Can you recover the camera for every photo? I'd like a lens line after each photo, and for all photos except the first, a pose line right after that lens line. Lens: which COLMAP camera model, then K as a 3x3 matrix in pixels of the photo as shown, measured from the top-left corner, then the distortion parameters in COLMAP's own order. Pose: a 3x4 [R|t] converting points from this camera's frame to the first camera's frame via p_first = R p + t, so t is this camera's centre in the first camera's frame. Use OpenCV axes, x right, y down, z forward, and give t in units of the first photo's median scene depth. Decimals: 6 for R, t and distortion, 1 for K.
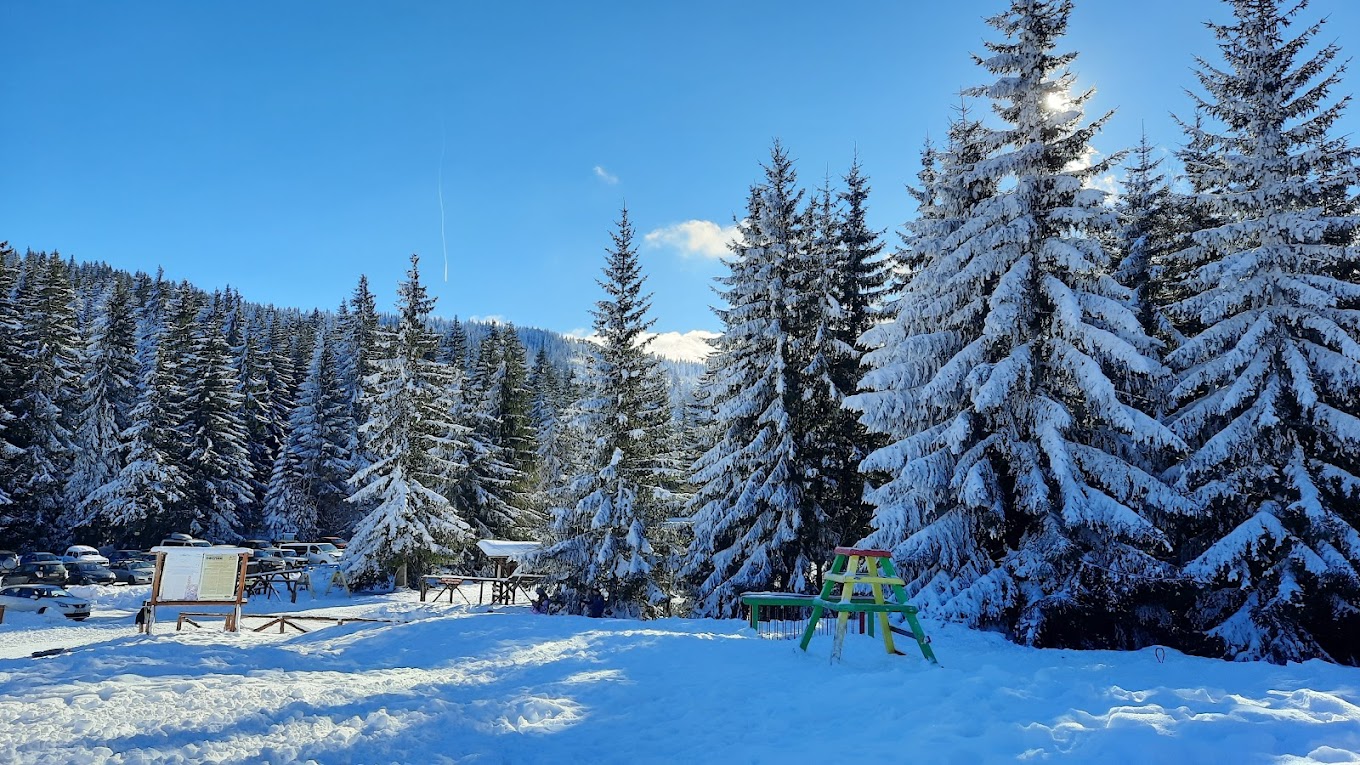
lens RADIAL K [[986.8, 0, 680.0], [0, 986.8, 382.5], [0, 0, 1]] dist [0.088190, -0.096259]
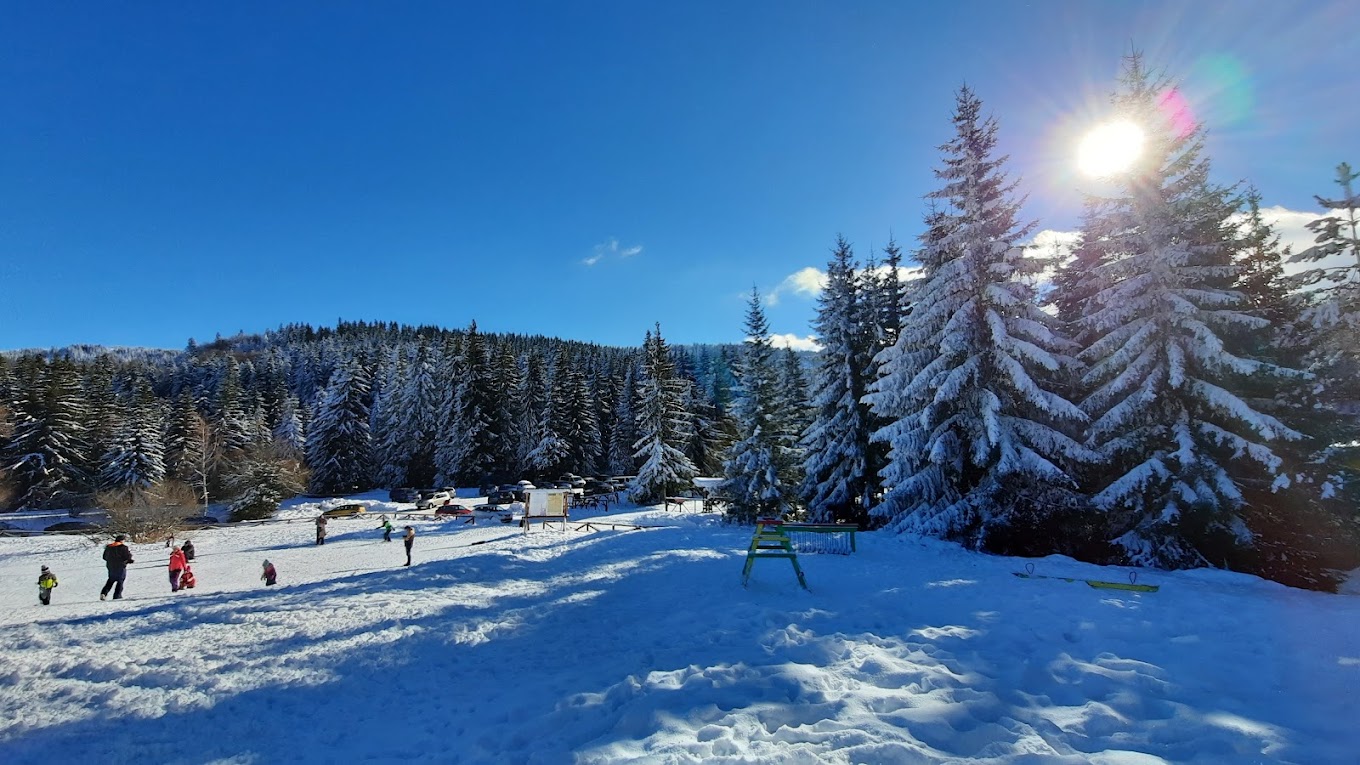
lens RADIAL K [[560.3, 0, 677.3], [0, 560.3, 401.1], [0, 0, 1]] dist [0.012874, -0.012957]
pose [[0.951673, -0.072228, -0.298500, 0.110570], [0.086731, 0.995595, 0.035609, -0.026501], [0.294613, -0.059778, 0.953745, 0.019861]]
